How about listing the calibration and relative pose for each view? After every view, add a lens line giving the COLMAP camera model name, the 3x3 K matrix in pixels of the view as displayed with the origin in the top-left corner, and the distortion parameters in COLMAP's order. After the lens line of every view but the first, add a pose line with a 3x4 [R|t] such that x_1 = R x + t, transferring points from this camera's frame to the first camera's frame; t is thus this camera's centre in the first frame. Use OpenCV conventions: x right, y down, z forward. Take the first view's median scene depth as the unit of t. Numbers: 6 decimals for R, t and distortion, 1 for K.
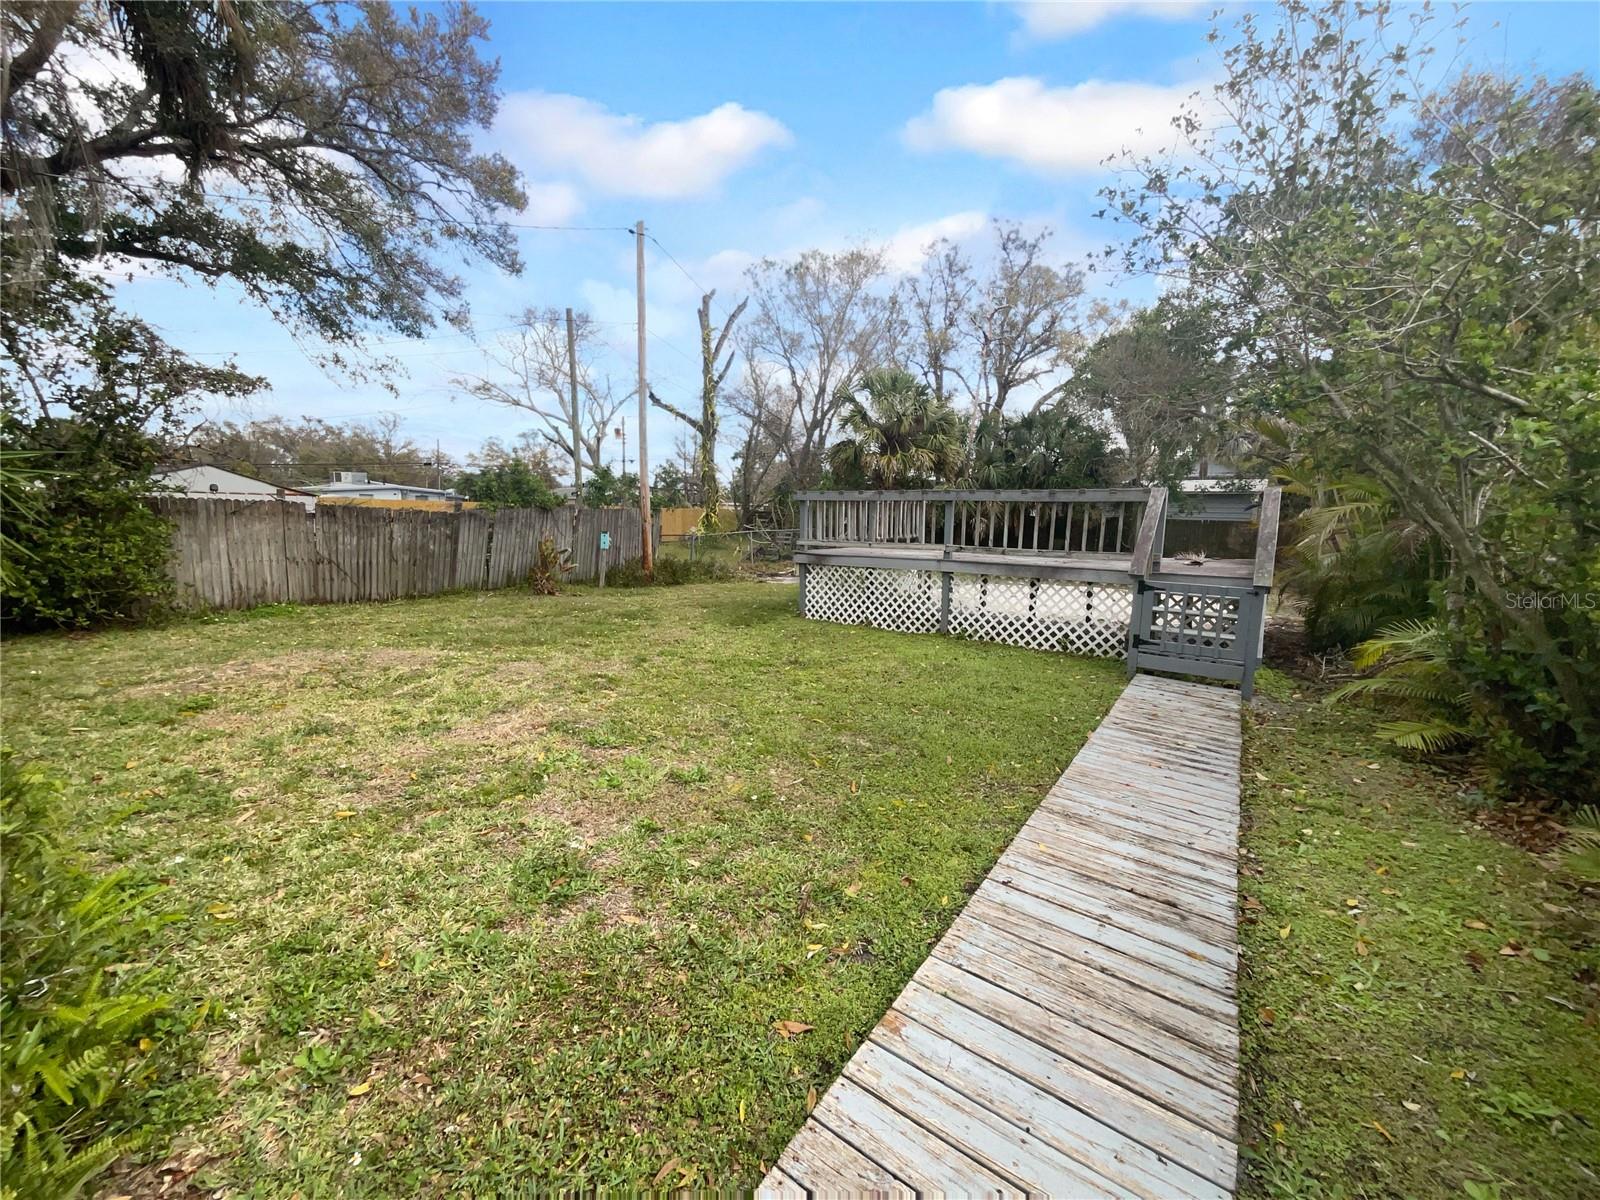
lens RADIAL K [[673.5, 0, 797.0], [0, 673.5, 599.6], [0, 0, 1]] dist [0.015347, 0.000678]
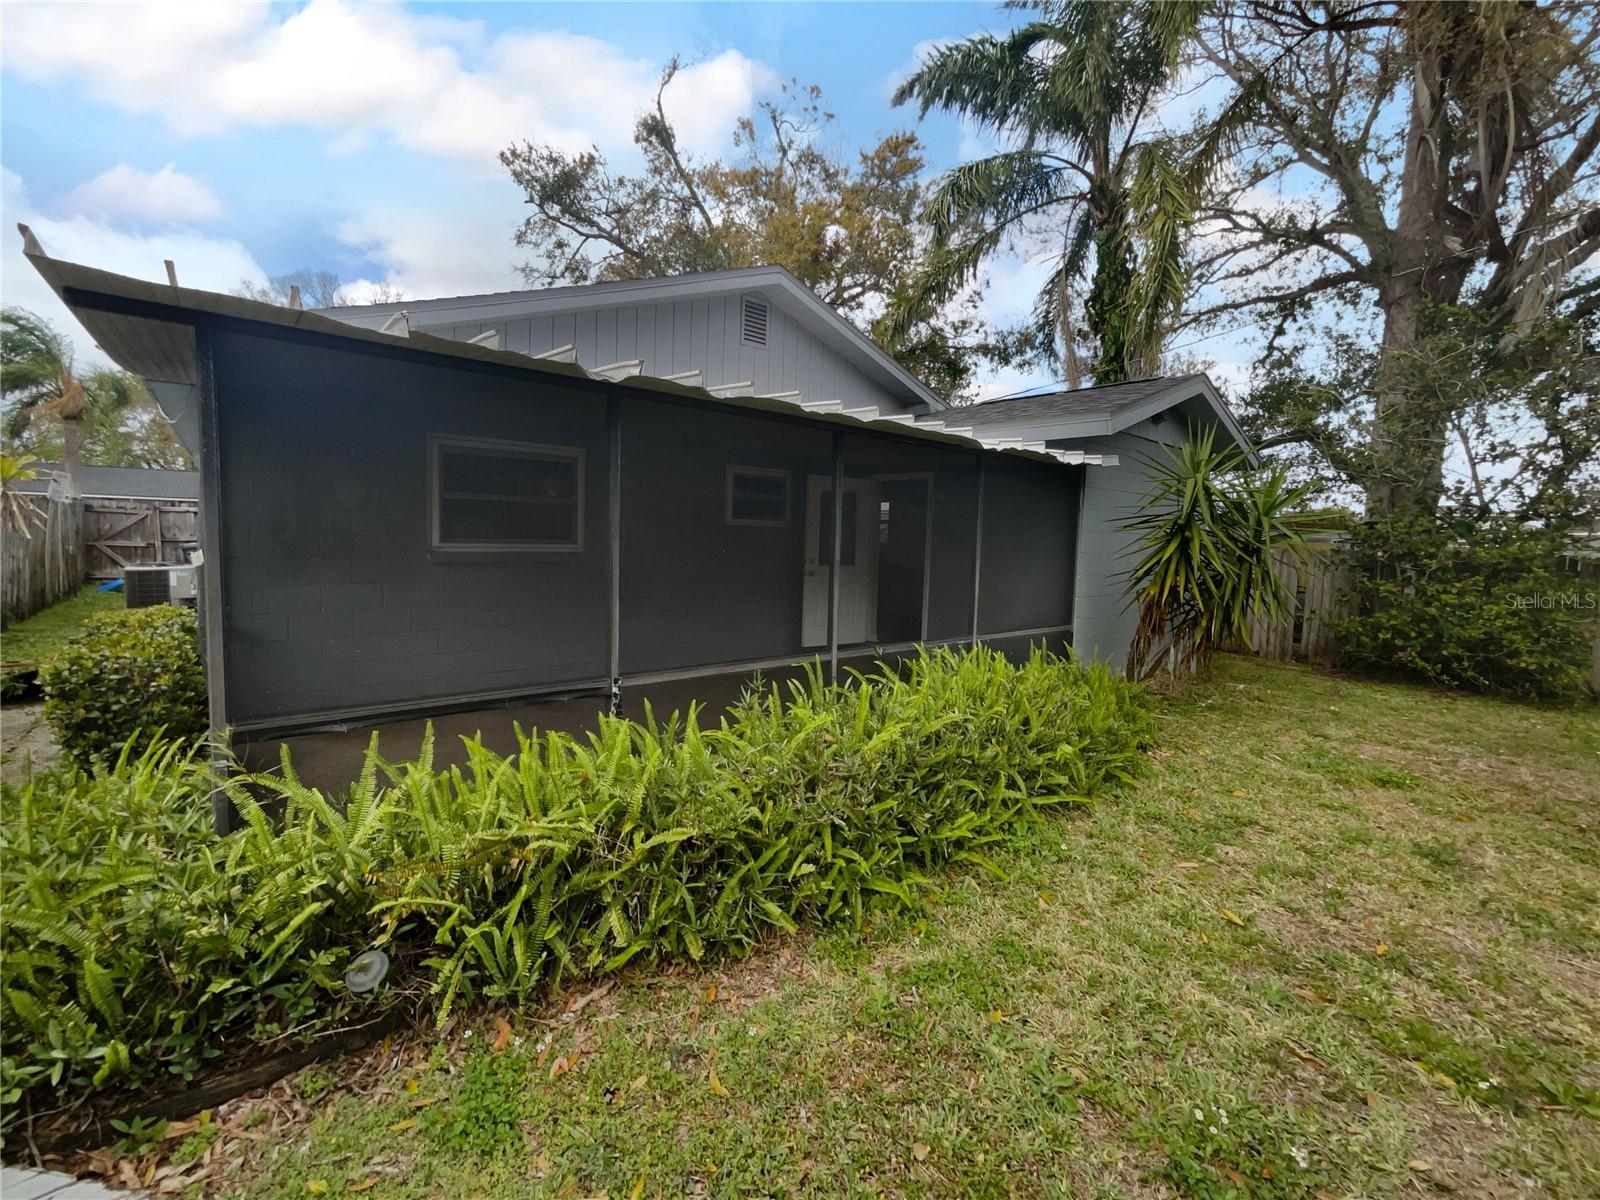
lens RADIAL K [[673.5, 0, 796.7], [0, 673.5, 596.3], [0, 0, 1]] dist [0.015347, 0.000678]
pose [[-0.245561, 0.066478, -0.967099, 0.265021], [-0.156716, 0.981800, 0.107281, -0.086010], [0.956629, 0.177903, -0.230674, 0.575384]]
